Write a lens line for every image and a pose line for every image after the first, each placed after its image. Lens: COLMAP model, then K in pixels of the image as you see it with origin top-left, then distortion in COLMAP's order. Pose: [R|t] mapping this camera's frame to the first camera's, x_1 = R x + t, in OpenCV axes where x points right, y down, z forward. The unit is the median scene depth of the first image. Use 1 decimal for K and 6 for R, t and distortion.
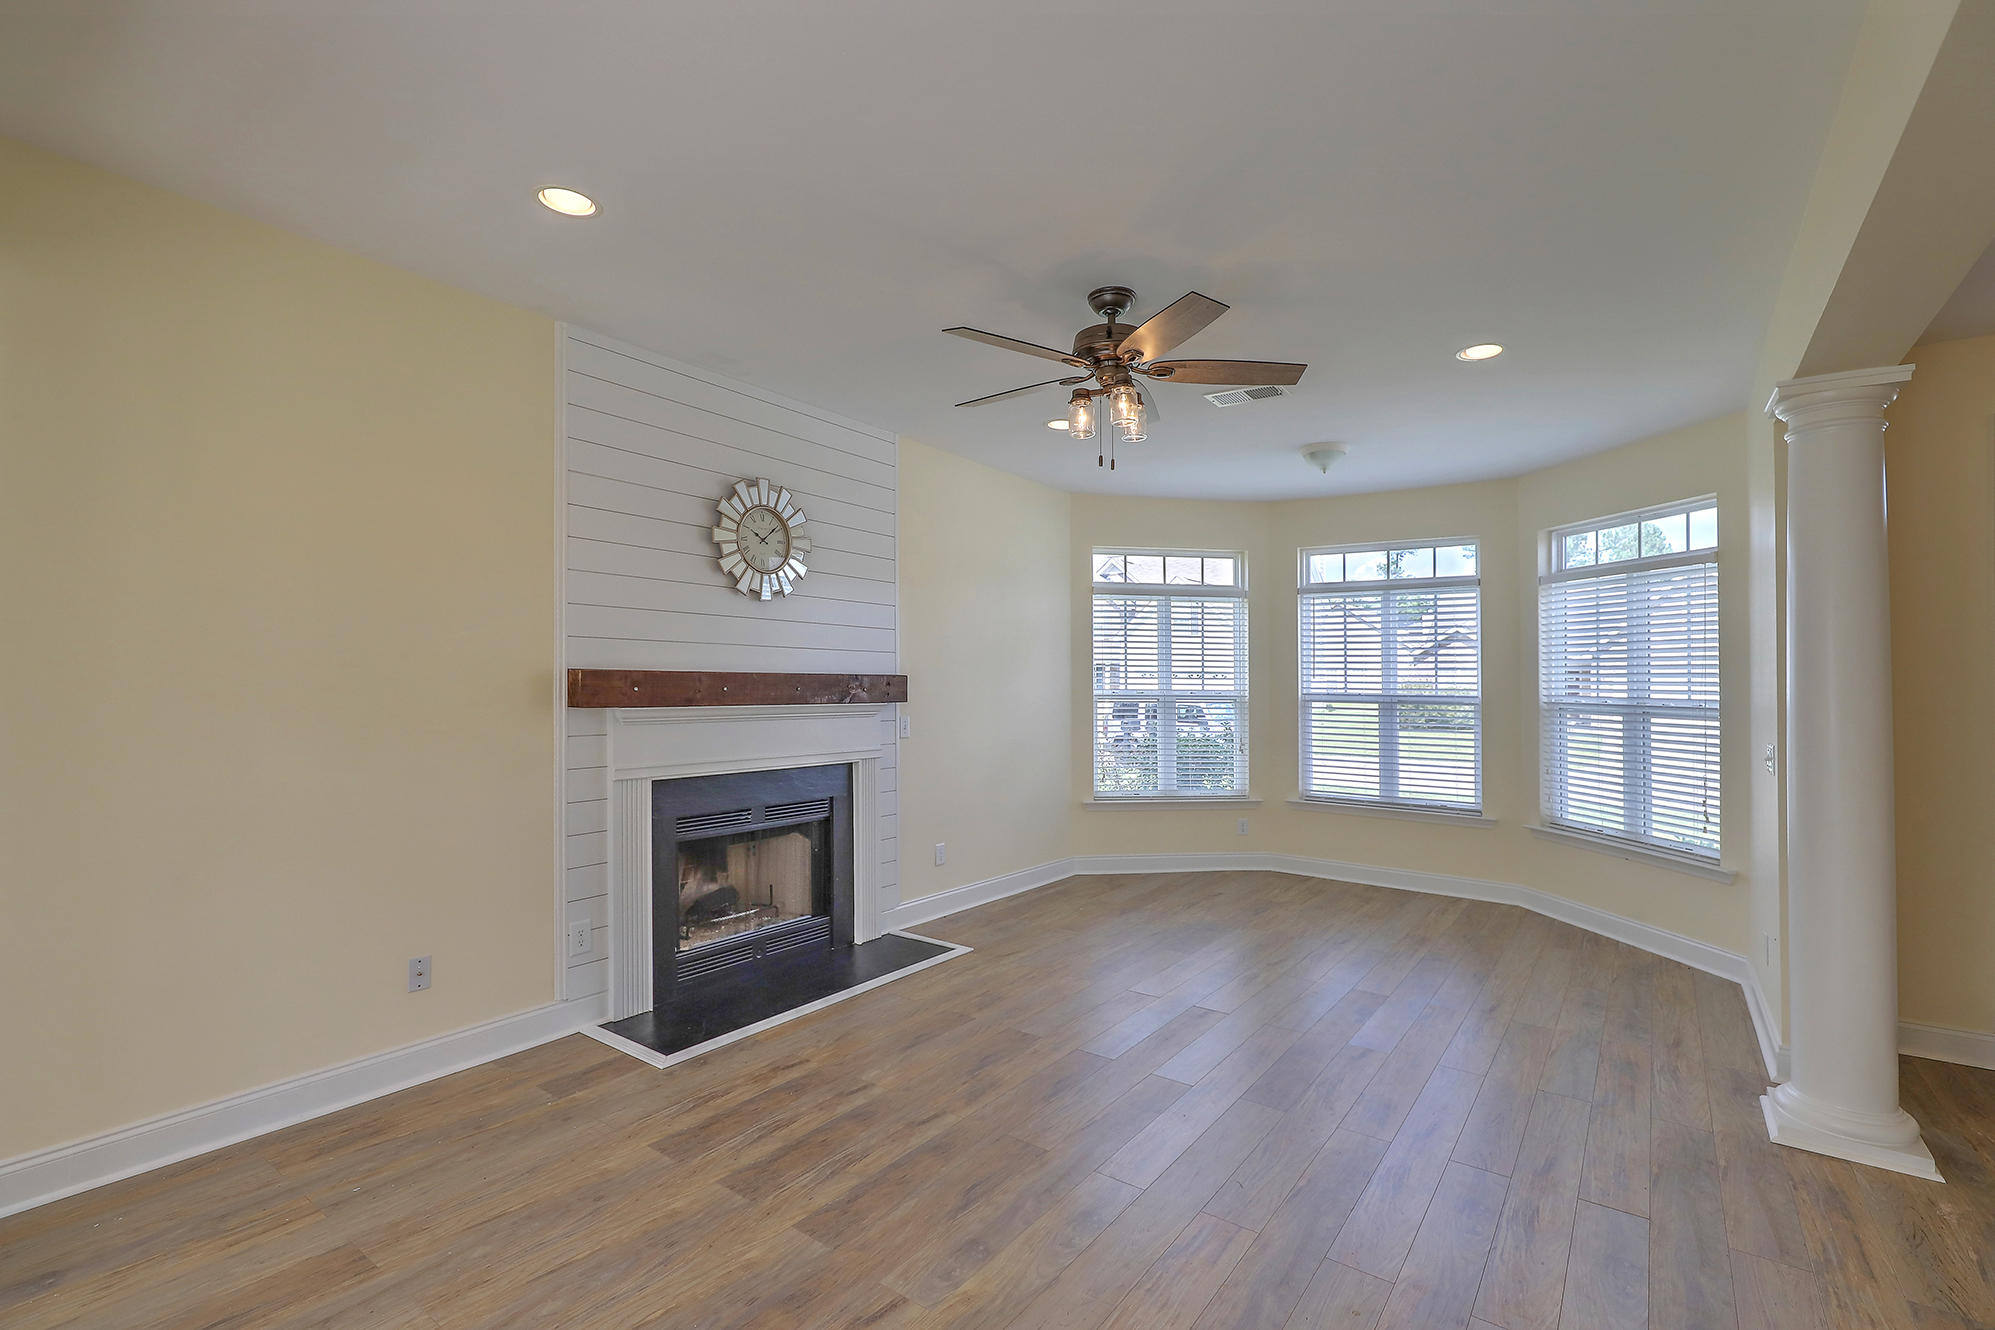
lens RADIAL K [[913.8, 0, 994.1], [0, 913.8, 686.7], [0, 0, 1]] dist [-0.002615, 0.002211]
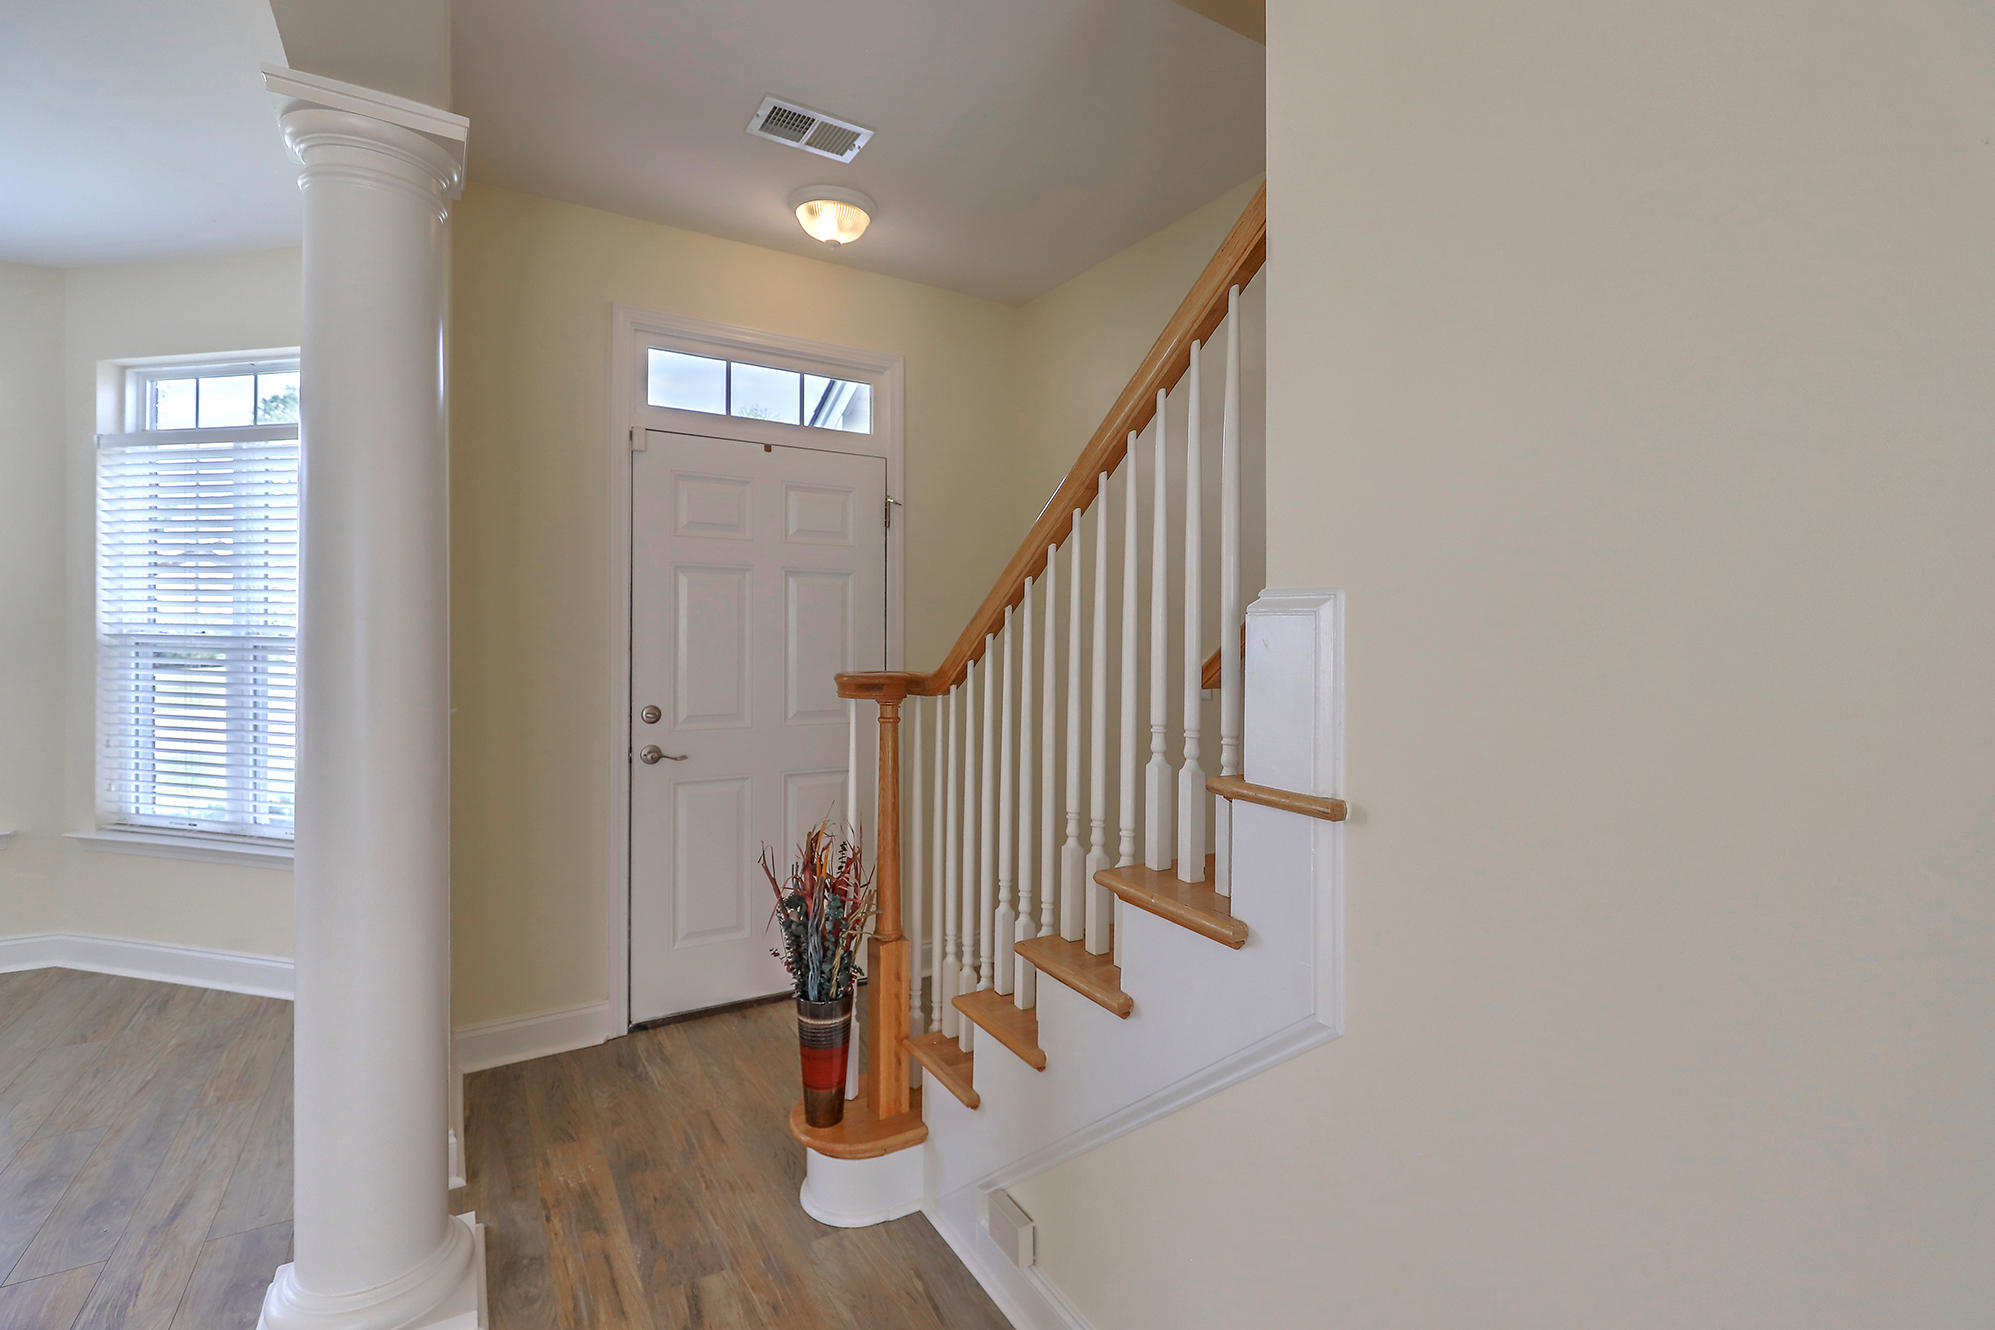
lens RADIAL K [[913.8, 0, 1019.2], [0, 913.8, 600.2], [0, 0, 1]] dist [-0.002615, 0.002211]
pose [[0.379450, 0.020808, 0.924978, 0.326080], [-0.002770, 0.999768, -0.021354, 0.006914], [-0.925208, 0.005541, 0.379420, 0.222934]]
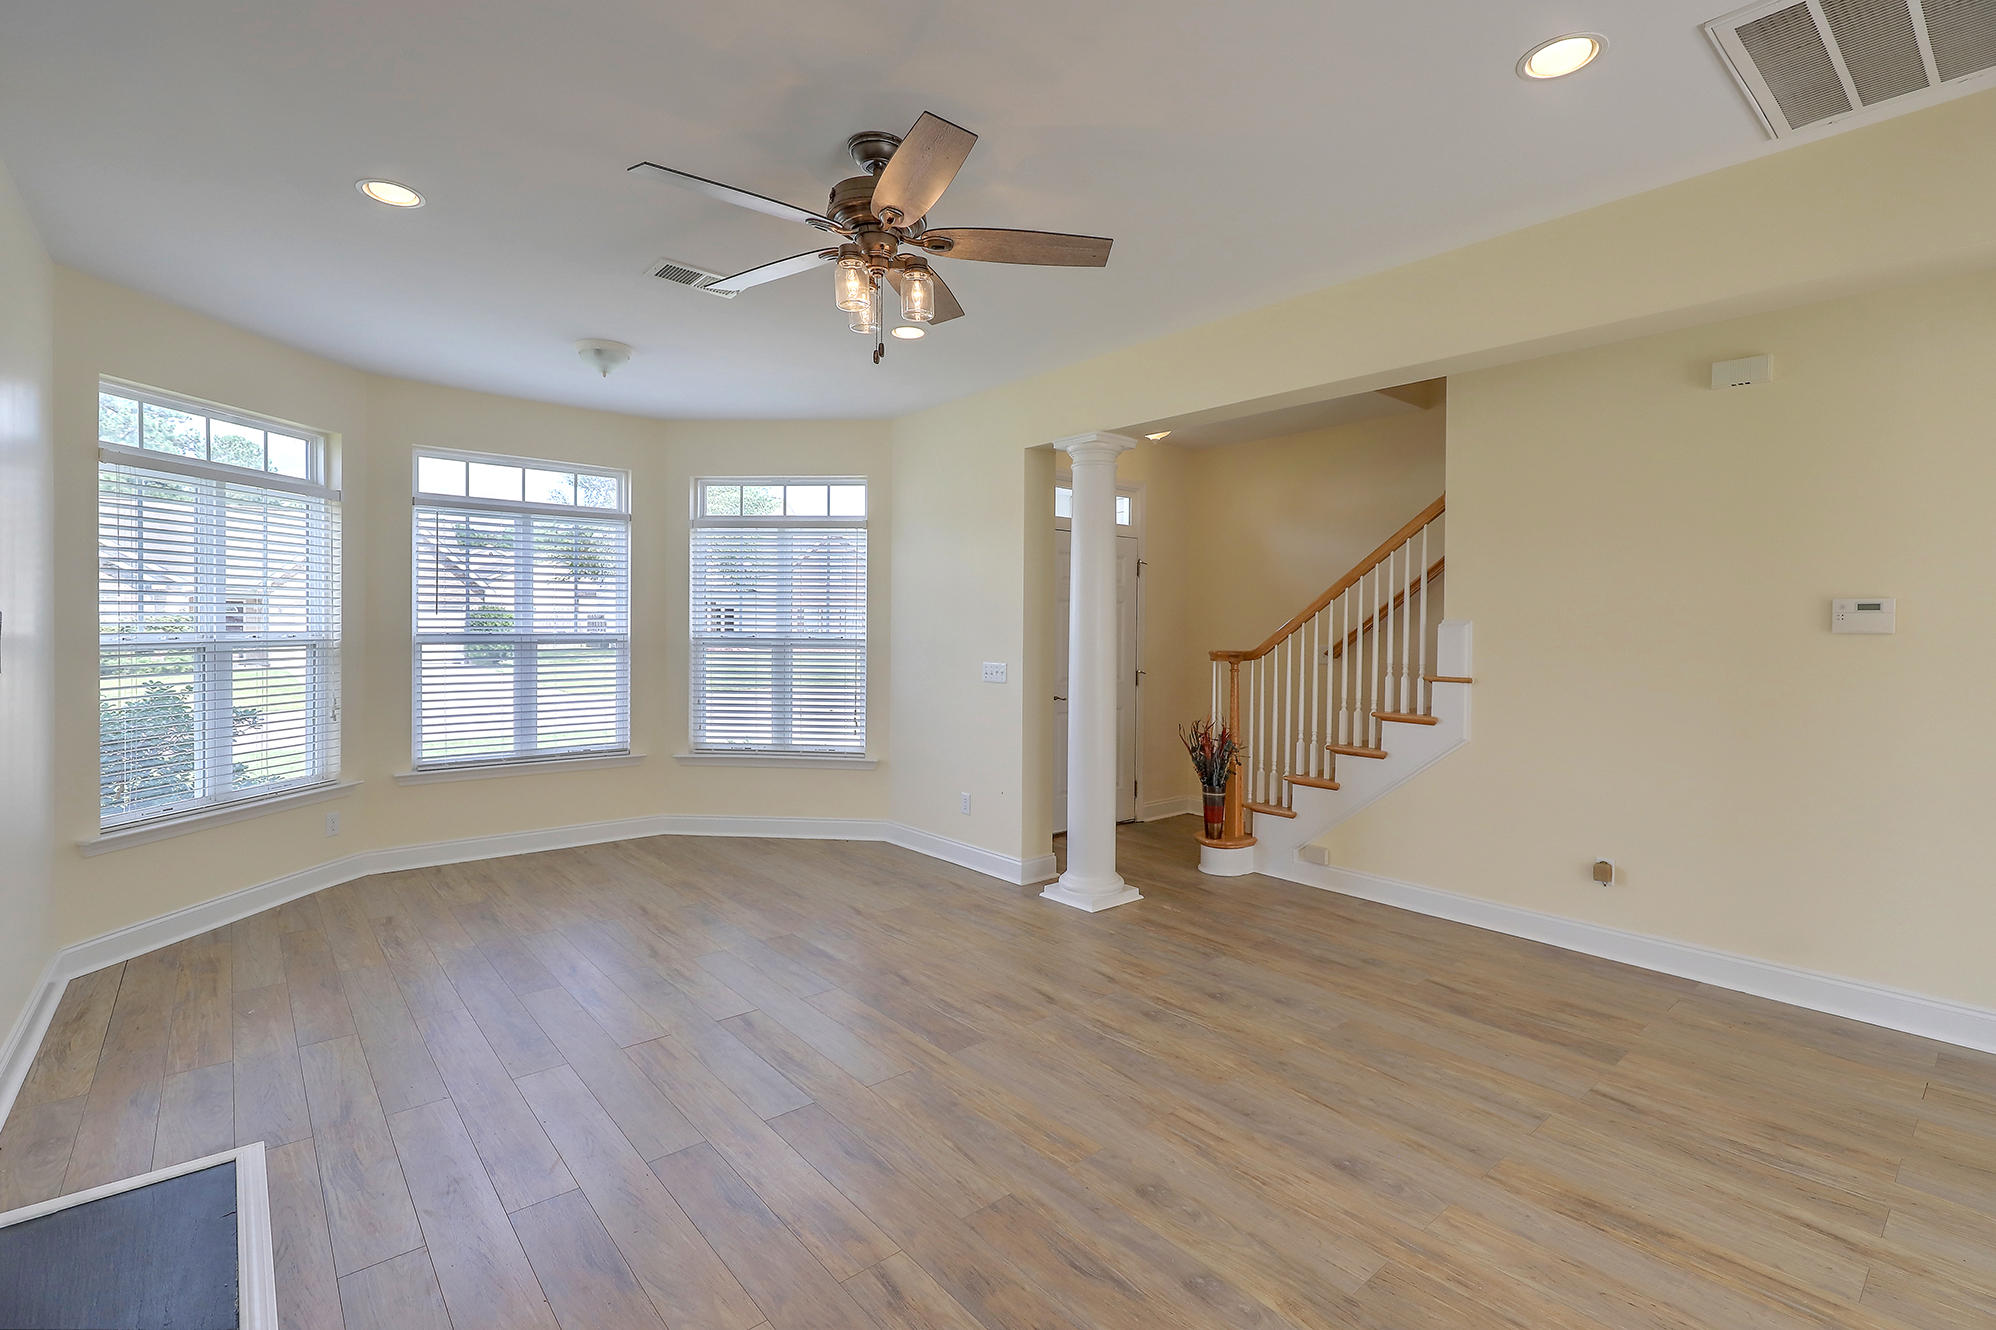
lens RADIAL K [[914.3, 0, 1025.0], [0, 914.3, 622.1], [0, 0, 1]] dist [-0.002615, 0.002211]
pose [[0.215691, -0.005130, 0.976448, -0.449245], [0.002658, 0.999986, 0.004667, -0.006535], [-0.976458, 0.001589, 0.215701, 0.491219]]
